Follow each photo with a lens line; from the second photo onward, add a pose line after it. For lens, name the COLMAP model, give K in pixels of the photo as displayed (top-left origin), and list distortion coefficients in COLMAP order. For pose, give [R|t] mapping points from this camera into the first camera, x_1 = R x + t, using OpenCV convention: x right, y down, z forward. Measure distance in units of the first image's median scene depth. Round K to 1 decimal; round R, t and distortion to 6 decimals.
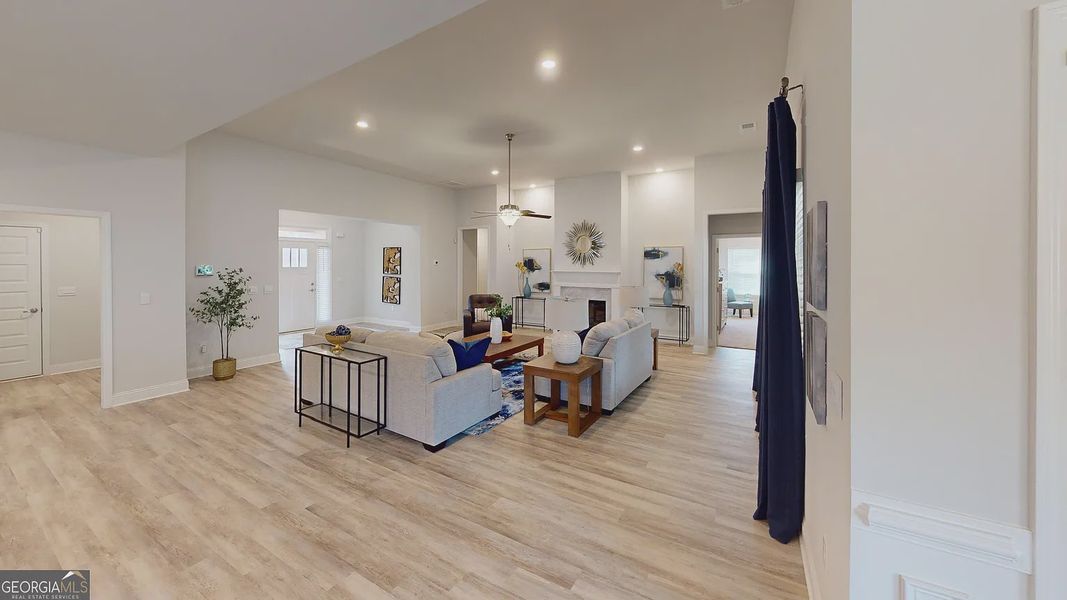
lens RADIAL K [[389.2, 0, 532.8], [0, 389.2, 267.9], [0, 0, 1]] dist [-0.000423, -0.000048]
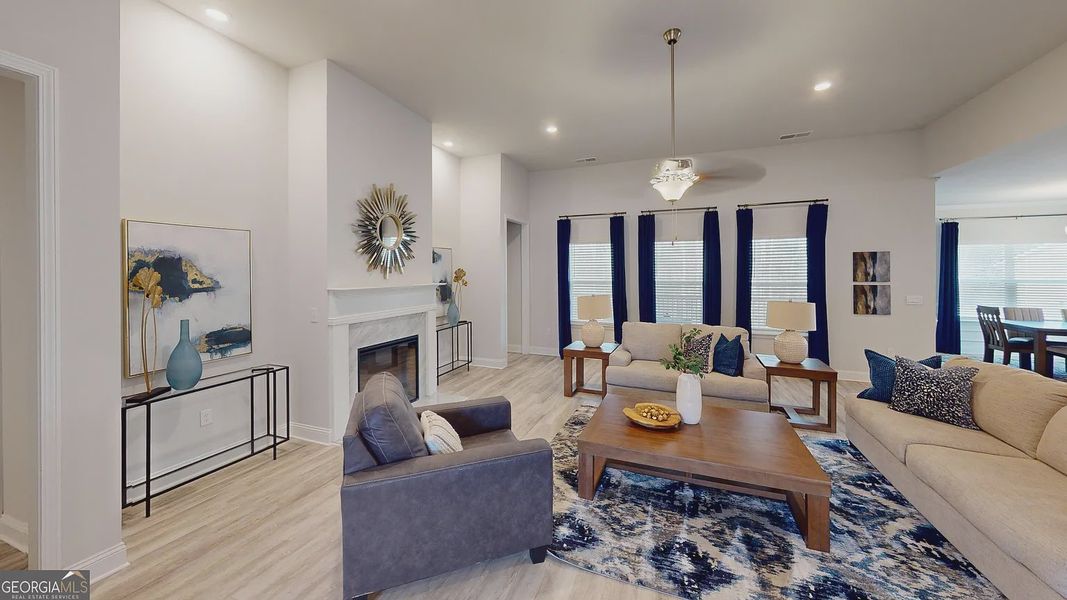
lens RADIAL K [[389.2, 0, 532.8], [0, 389.2, 267.9], [0, 0, 1]] dist [-0.000423, -0.000048]
pose [[-0.170721, 0.004770, 0.985308, -0.342331], [0.016486, 0.999862, -0.001985, -0.009015], [-0.985181, 0.015905, -0.170776, 0.787306]]
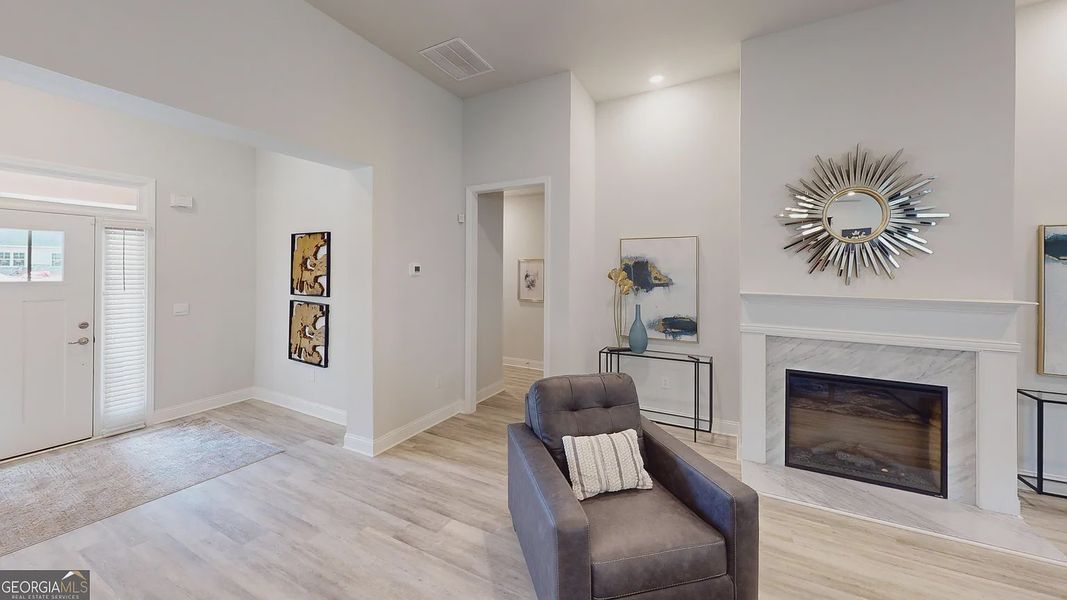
lens RADIAL K [[389.2, 0, 532.8], [0, 389.2, 267.9], [0, 0, 1]] dist [-0.000423, -0.000048]
pose [[0.998306, -0.000003, 0.058182, -0.149607], [0.000494, 0.999964, -0.008425, -0.011324], [-0.058179, 0.008439, 0.998270, 0.586230]]
